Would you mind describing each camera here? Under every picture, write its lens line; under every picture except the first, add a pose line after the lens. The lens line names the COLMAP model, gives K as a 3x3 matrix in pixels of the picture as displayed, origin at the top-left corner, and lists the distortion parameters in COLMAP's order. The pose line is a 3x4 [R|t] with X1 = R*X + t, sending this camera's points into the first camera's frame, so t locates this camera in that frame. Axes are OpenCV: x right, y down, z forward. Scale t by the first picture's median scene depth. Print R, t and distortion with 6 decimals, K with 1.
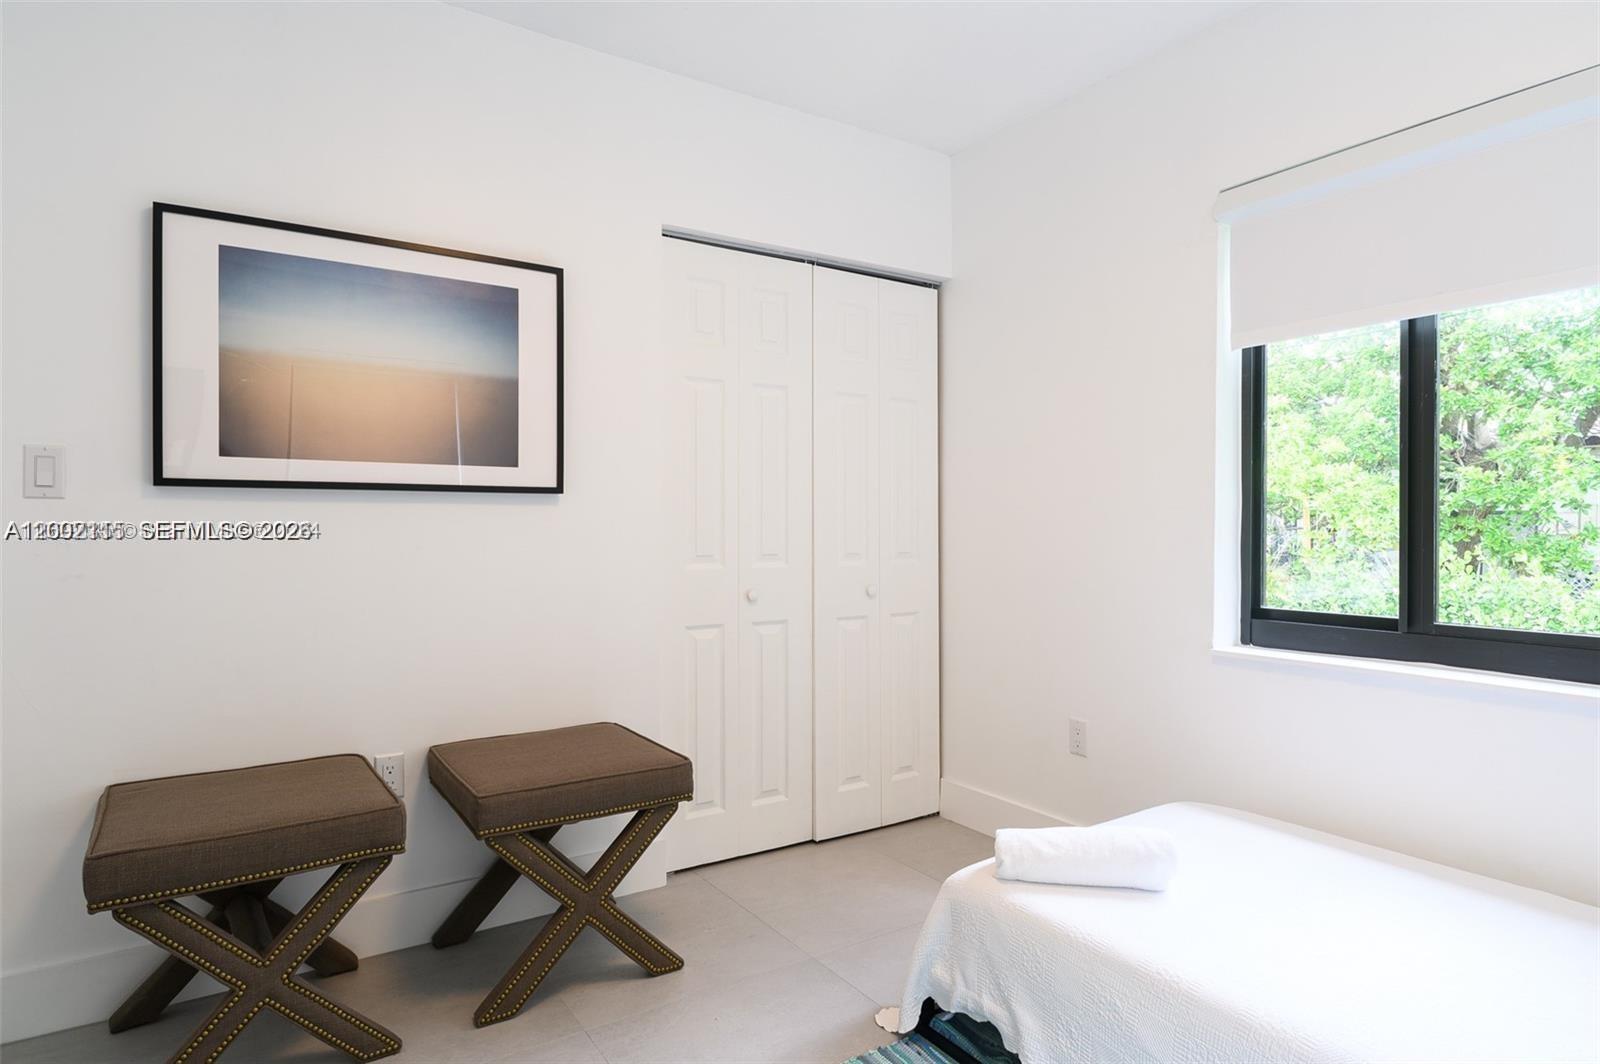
lens RADIAL K [[904.9, 0, 801.3], [0, 904.9, 529.4], [0, 0, 1]] dist [0.003580, 0.000113]
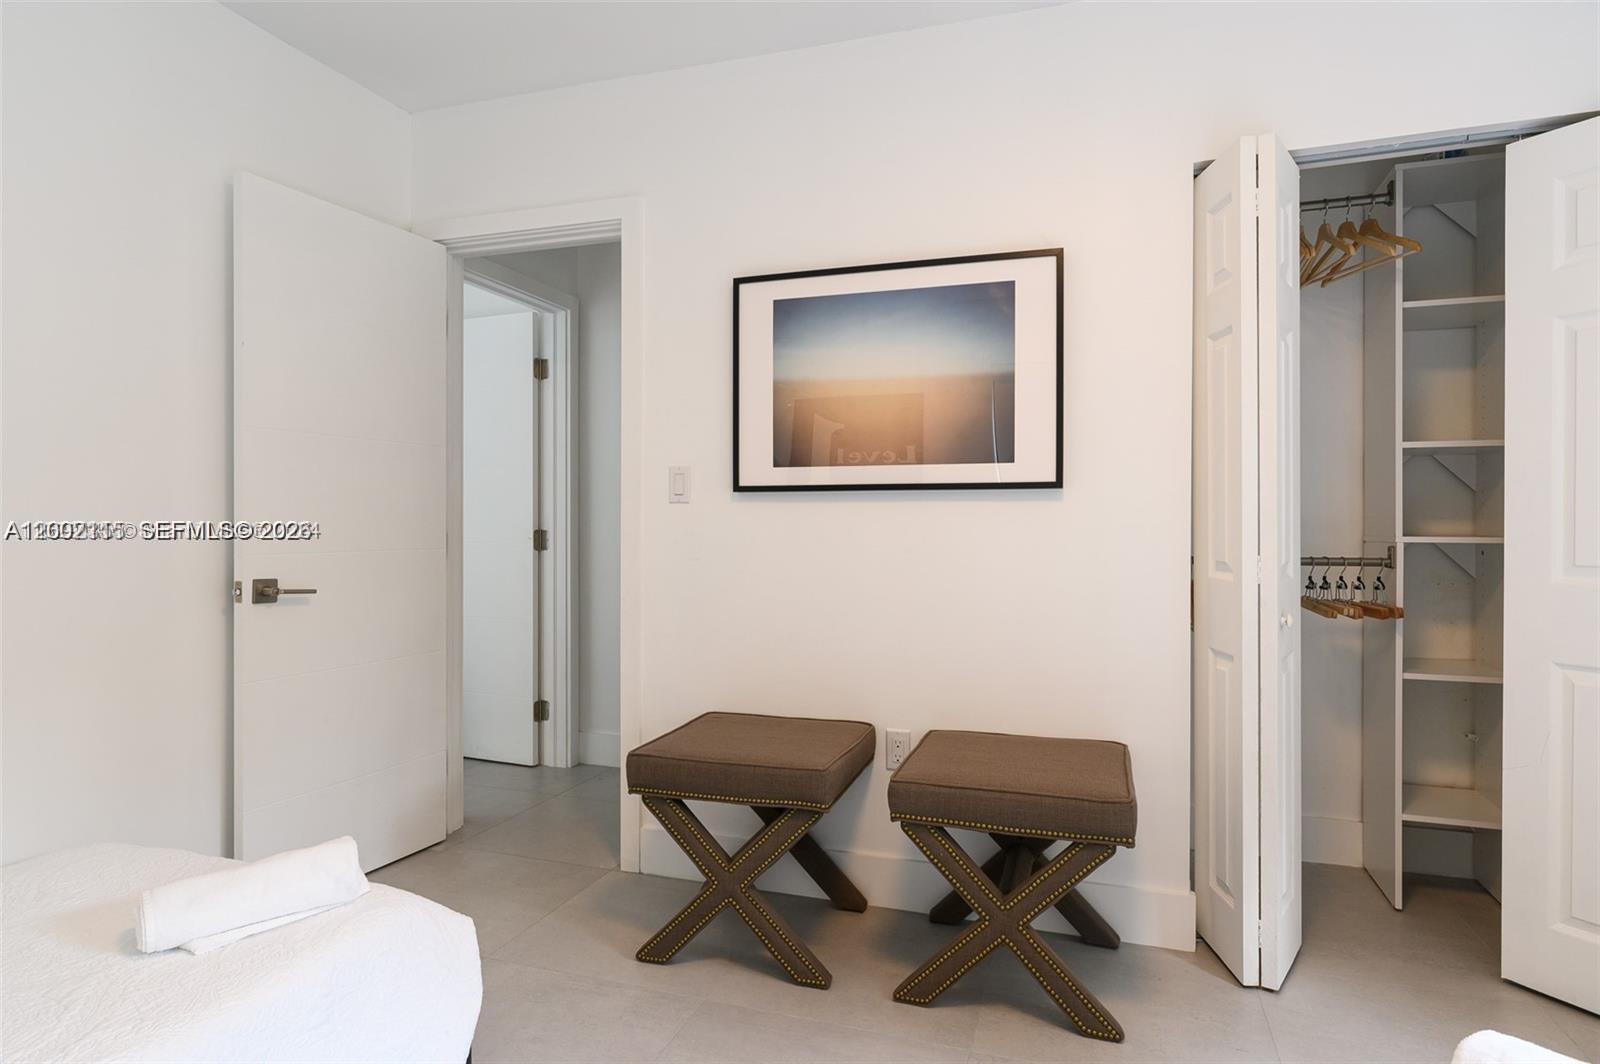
lens RADIAL K [[904.9, 0, 804.6], [0, 904.9, 528.0], [0, 0, 1]] dist [0.003580, 0.000113]
pose [[0.609373, 0.004270, -0.792872, 0.359019], [-0.004398, 0.999988, 0.002004, 0.001380], [0.792872, 0.002266, 0.609384, 0.244644]]
